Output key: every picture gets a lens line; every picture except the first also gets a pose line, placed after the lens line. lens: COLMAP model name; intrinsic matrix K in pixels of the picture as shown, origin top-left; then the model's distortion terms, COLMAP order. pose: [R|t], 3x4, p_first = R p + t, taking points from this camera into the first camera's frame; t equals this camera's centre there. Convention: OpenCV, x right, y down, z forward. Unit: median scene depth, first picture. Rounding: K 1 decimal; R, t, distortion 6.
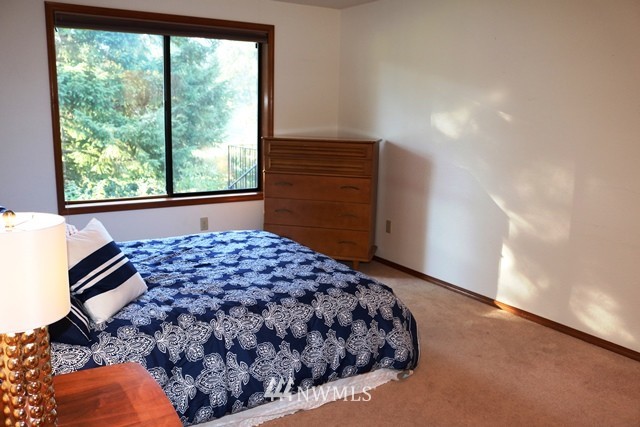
lens RADIAL K [[530.5, 0, 322.3], [0, 530.5, 220.5], [0, 0, 1]] dist [-0.156815, 0.123386]
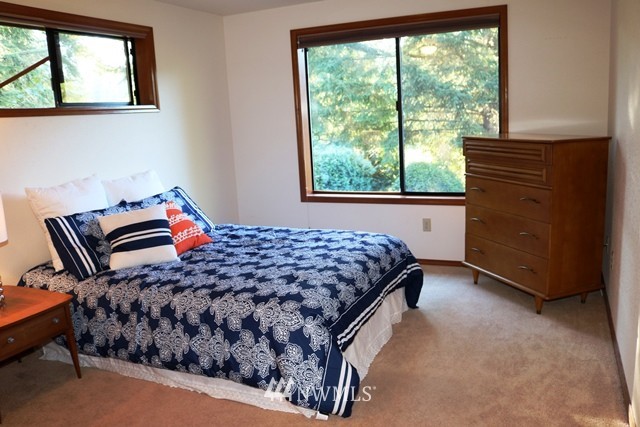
lens RADIAL K [[530.5, 0, 322.3], [0, 530.5, 220.5], [0, 0, 1]] dist [-0.156815, 0.123386]
pose [[0.538766, 0.113893, -0.834721, 0.729567], [-0.104899, 0.992178, 0.067671, -0.071369], [0.835899, 0.051102, 0.546499, 0.455244]]
